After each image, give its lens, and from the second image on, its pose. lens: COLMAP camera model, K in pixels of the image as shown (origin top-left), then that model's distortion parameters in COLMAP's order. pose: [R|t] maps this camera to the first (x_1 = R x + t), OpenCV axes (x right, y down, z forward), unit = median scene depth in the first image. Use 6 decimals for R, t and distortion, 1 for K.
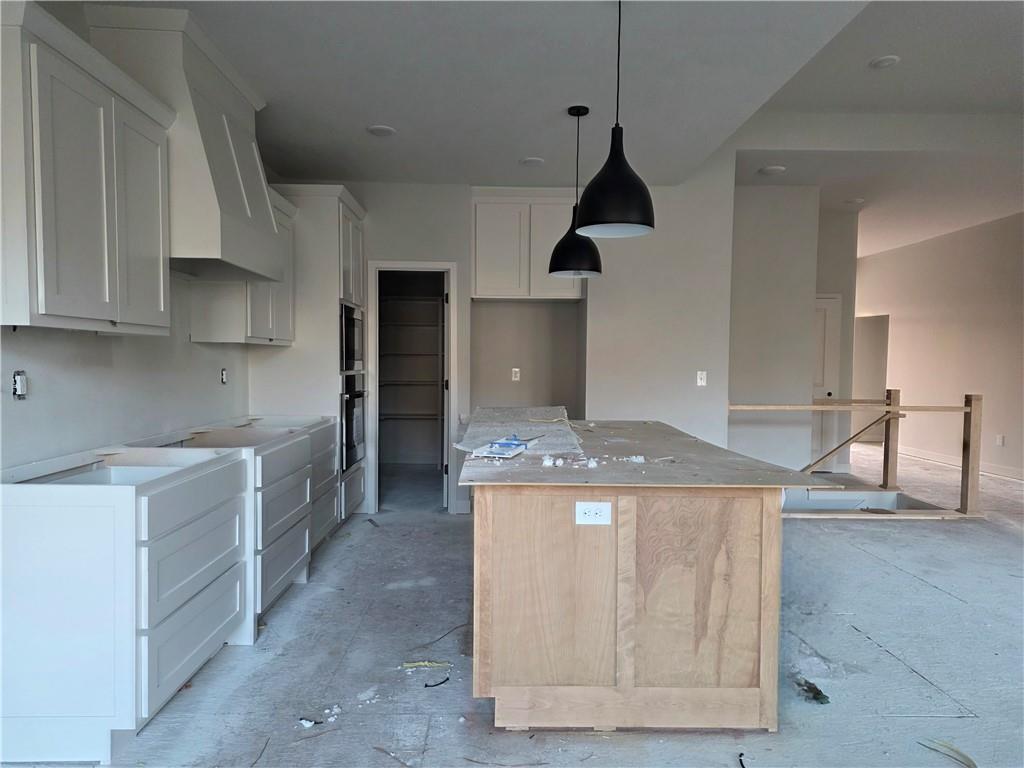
lens RADIAL K [[693.5, 0, 509.7], [0, 693.5, 398.5], [0, 0, 1]] dist [0.038019, -0.004406]
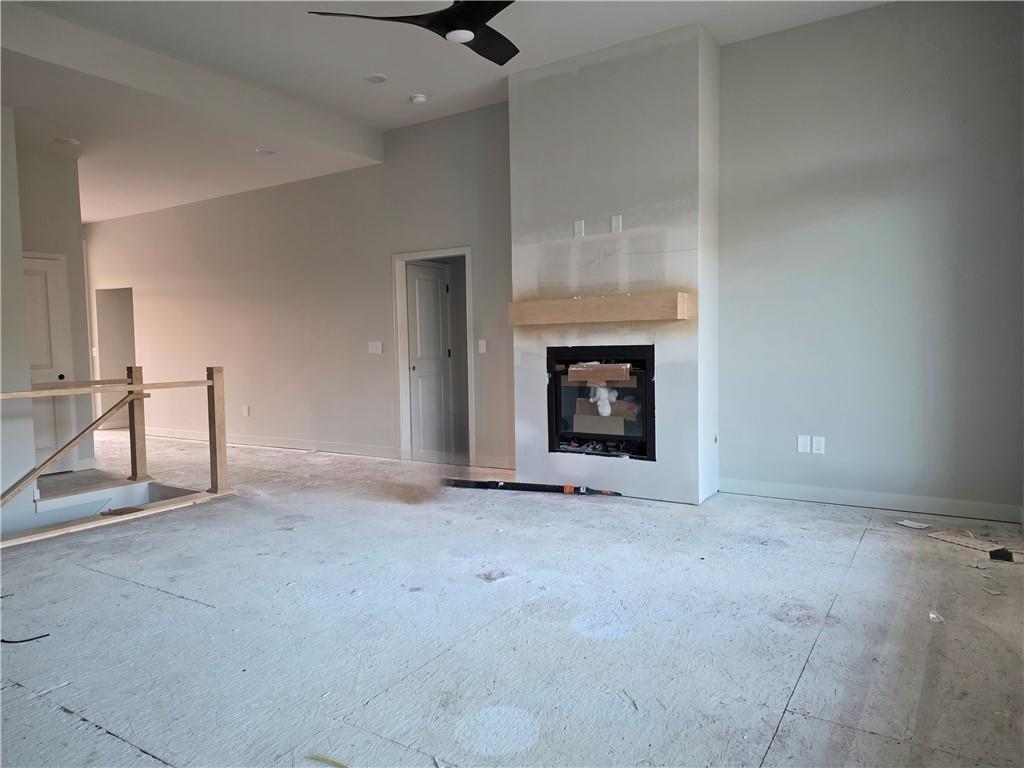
lens RADIAL K [[670.4, 0, 509.9], [0, 670.4, 387.6], [0, 0, 1]] dist [-0.000047, -0.001323]
pose [[0.559707, -0.073462, 0.825428, 0.119661], [0.065851, 0.996856, 0.044067, 0.008182], [-0.826070, 0.029691, 0.562784, 0.146228]]
